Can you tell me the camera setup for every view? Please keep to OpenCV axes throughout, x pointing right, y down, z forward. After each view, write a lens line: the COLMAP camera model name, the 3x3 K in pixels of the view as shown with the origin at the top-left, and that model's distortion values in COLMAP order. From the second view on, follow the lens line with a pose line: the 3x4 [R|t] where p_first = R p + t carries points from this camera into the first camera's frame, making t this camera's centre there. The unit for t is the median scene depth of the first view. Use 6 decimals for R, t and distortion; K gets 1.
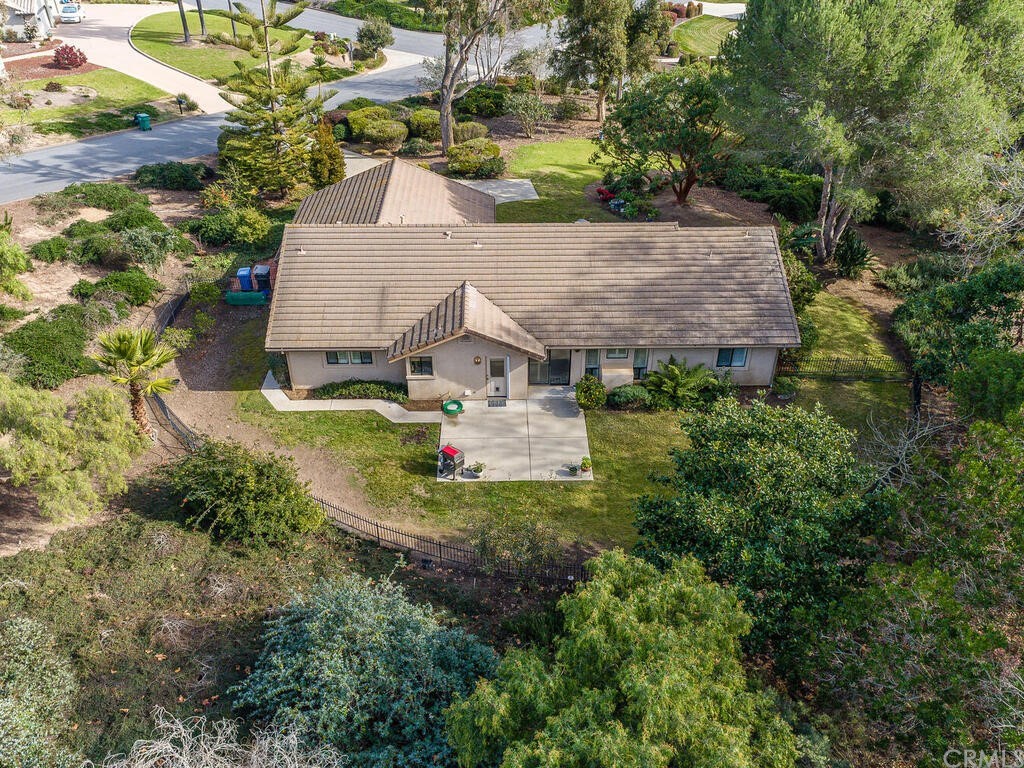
lens RADIAL K [[855.9, 0, 517.2], [0, 855.9, 417.8], [0, 0, 1]] dist [0.021801, 0.011460]
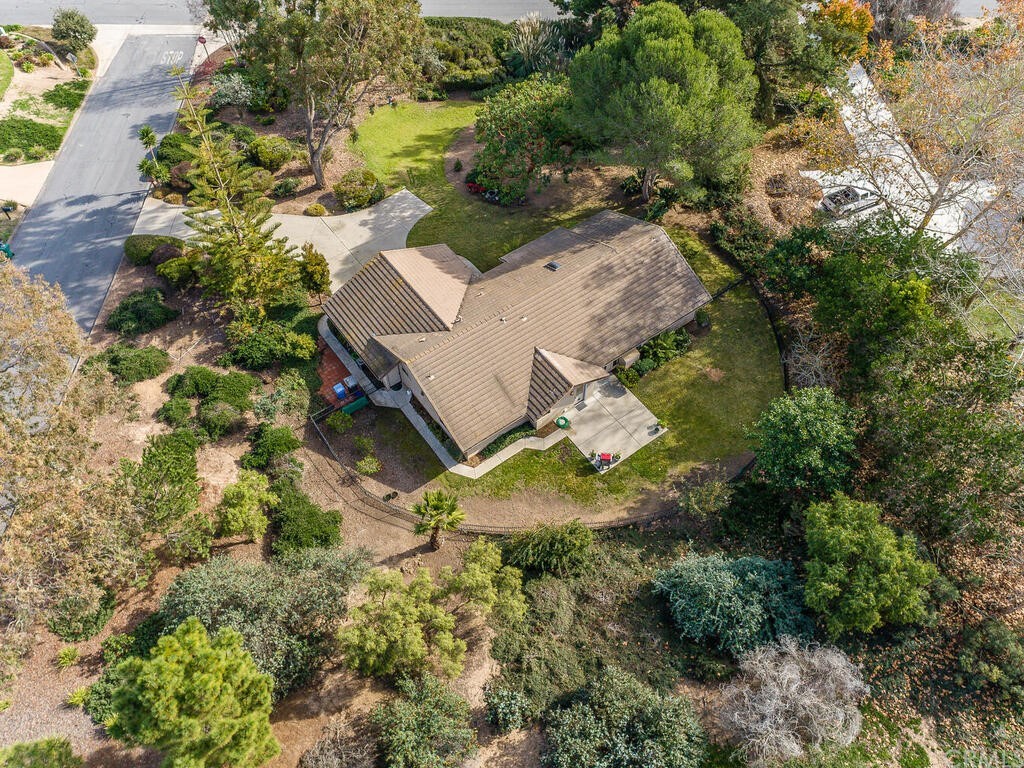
lens RADIAL K [[773.2, 0, 517.2], [0, 773.2, 380.2], [0, 0, 1]] dist [0.021451, 0.010367]
pose [[0.815578, -0.468537, 0.339567, -0.607154], [0.336154, 0.861288, 0.381031, -0.670174], [-0.470991, -0.196614, 0.859948, -0.212895]]
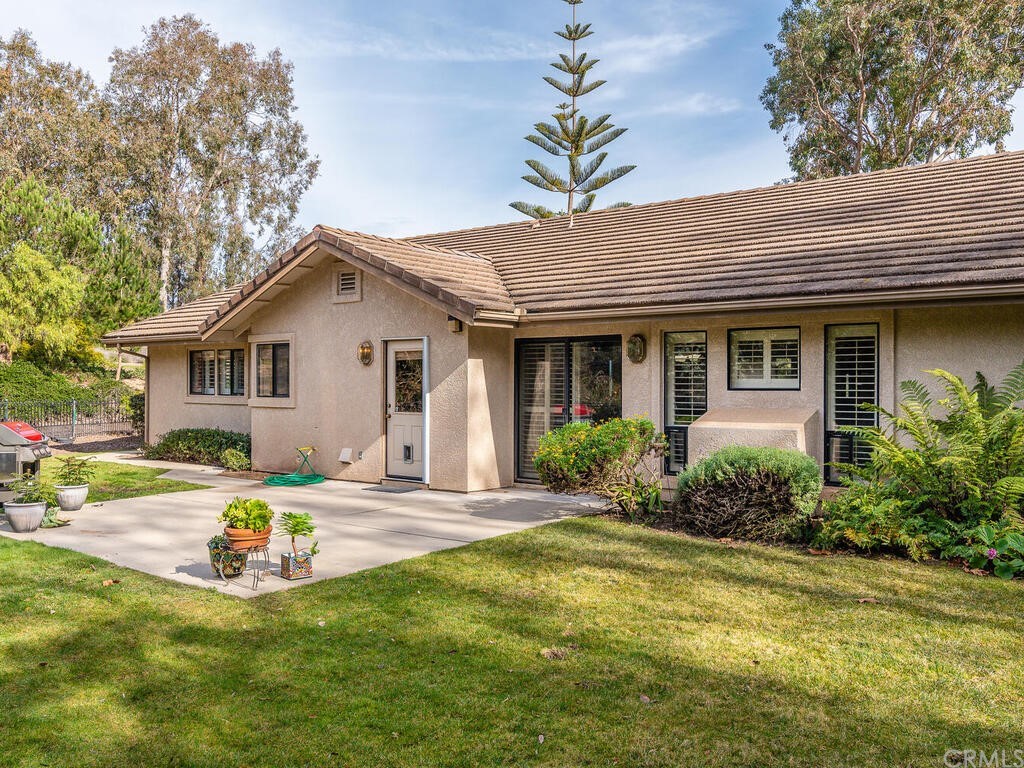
lens RADIAL K [[967.1, 0, 512.0], [0, 967.1, 384.0], [0, 0, 1]] dist [0.004294, 0.005599]
pose [[0.760614, -0.003449, -0.649195, 0.261143], [-0.383572, 0.804394, -0.453677, 0.104659], [0.523773, 0.594086, 0.610511, 0.769983]]
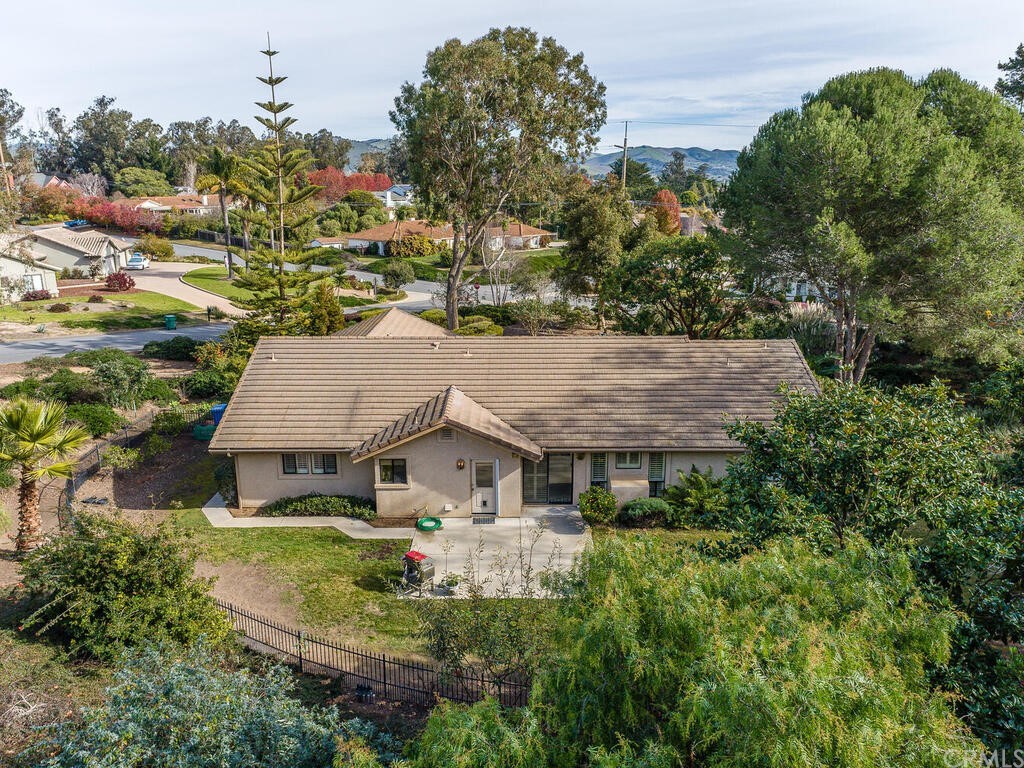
lens RADIAL K [[773.2, 0, 517.2], [0, 773.2, 380.2], [0, 0, 1]] dist [0.021451, 0.010367]
pose [[0.999845, 0.000024, -0.017619, 0.021339], [-0.006427, 0.931604, -0.363418, 0.126829], [0.016405, 0.363475, 0.931459, 0.263094]]
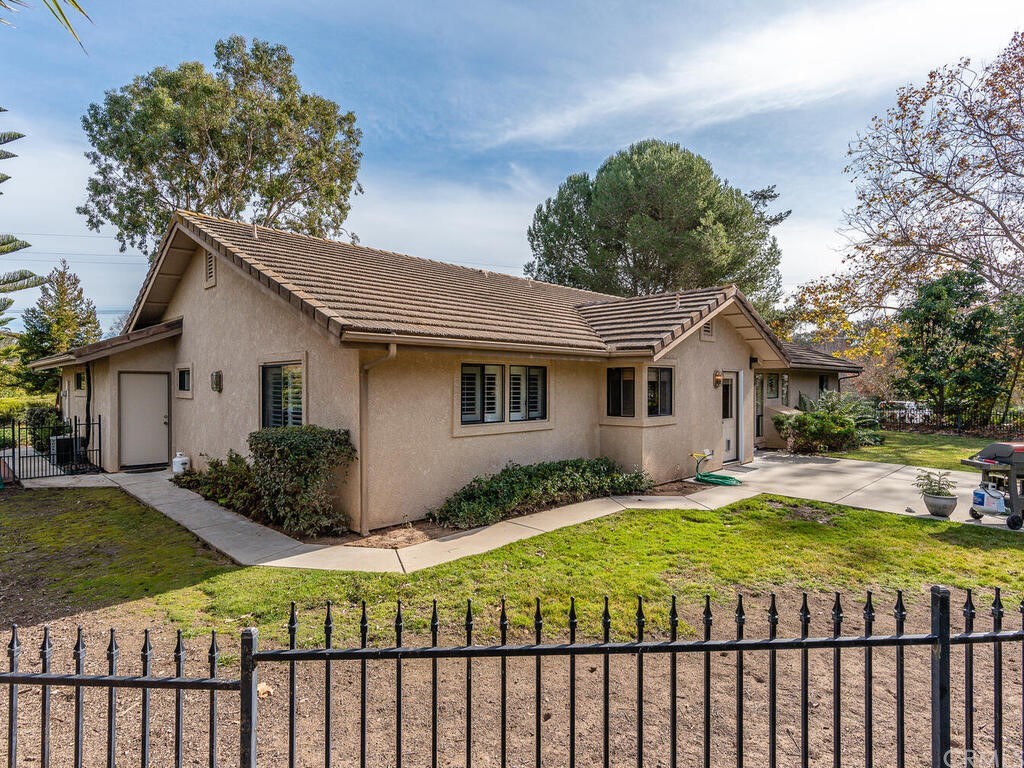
lens RADIAL K [[554.2, 0, 512.0], [0, 554.2, 384.0], [0, 0, 1]] dist [0.004104, 0.001231]
pose [[0.721276, -0.006912, 0.692613, -0.361880], [0.406024, 0.814351, -0.414700, 0.024068], [-0.561164, 0.580331, 0.590179, 0.852481]]
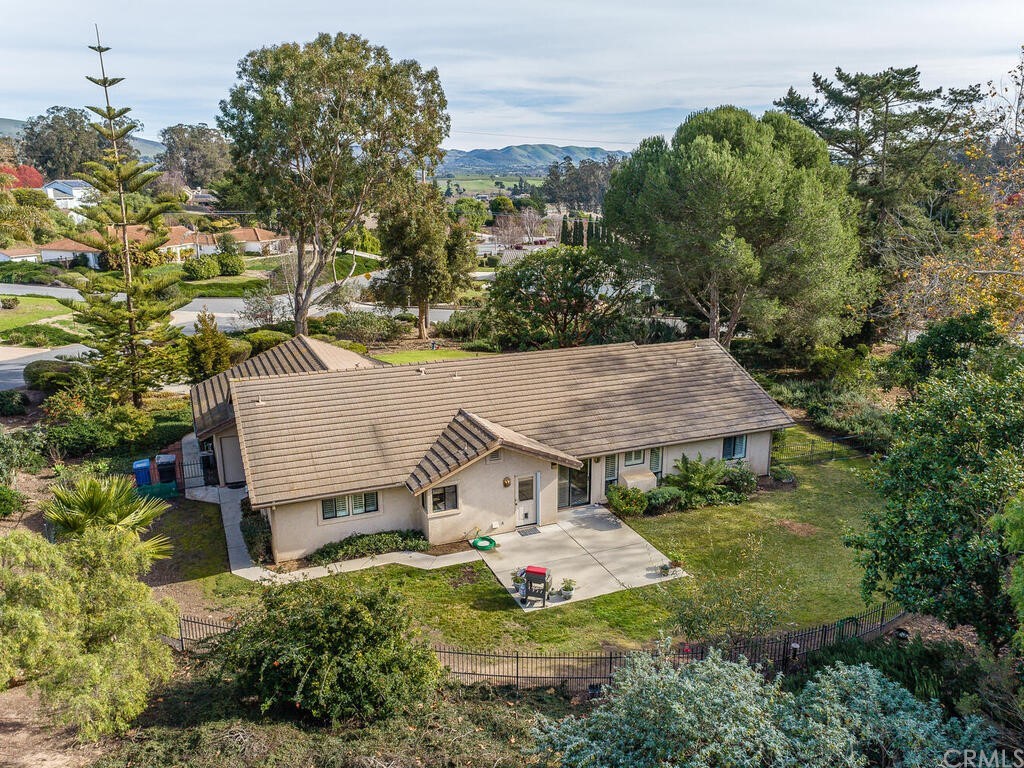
lens RADIAL K [[799.3, 0, 538.2], [0, 799.3, 393.3], [0, 0, 1]] dist [0.022729, 0.009885]
pose [[0.921165, -0.103093, 0.375268, -0.306957], [0.227316, 0.925216, -0.303815, 0.102519], [-0.315883, 0.365169, 0.875711, 0.233666]]
